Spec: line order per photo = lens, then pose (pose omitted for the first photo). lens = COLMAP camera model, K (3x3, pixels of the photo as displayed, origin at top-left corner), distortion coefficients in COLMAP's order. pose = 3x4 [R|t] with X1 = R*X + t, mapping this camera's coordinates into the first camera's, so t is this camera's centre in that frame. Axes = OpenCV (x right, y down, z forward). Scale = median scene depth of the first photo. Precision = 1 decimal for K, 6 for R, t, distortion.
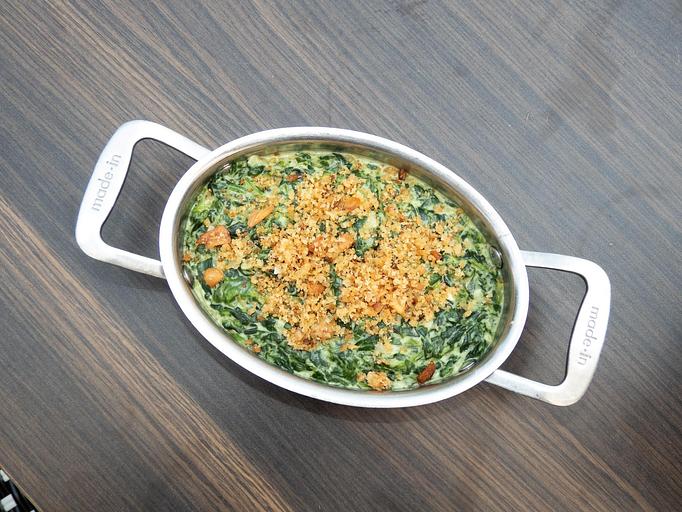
lens RADIAL K [[486.3, 0, 341.0], [0, 486.3, 256.0], [0, 0, 1]] dist [0.008729, -0.003794]
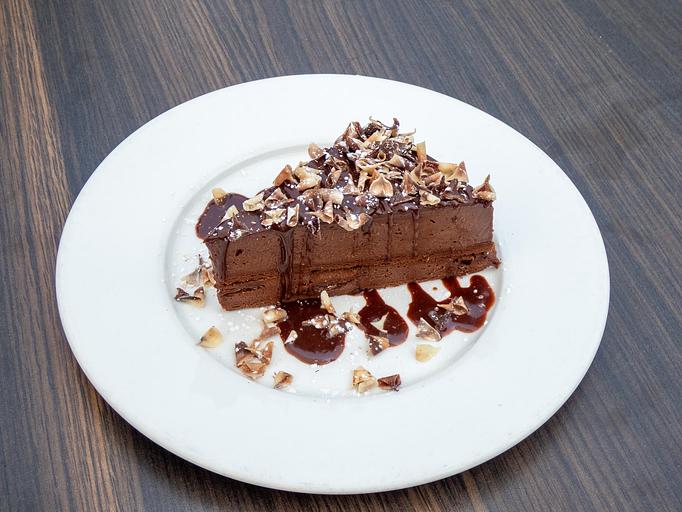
lens RADIAL K [[486.3, 0, 341.0], [0, 486.3, 256.0], [0, 0, 1]] dist [0.008729, -0.003794]
pose [[0.925567, 0.329312, -0.186759, 0.385072], [-0.363737, 0.910328, -0.197482, 0.340722], [0.104978, 0.250714, 0.962352, 0.097726]]
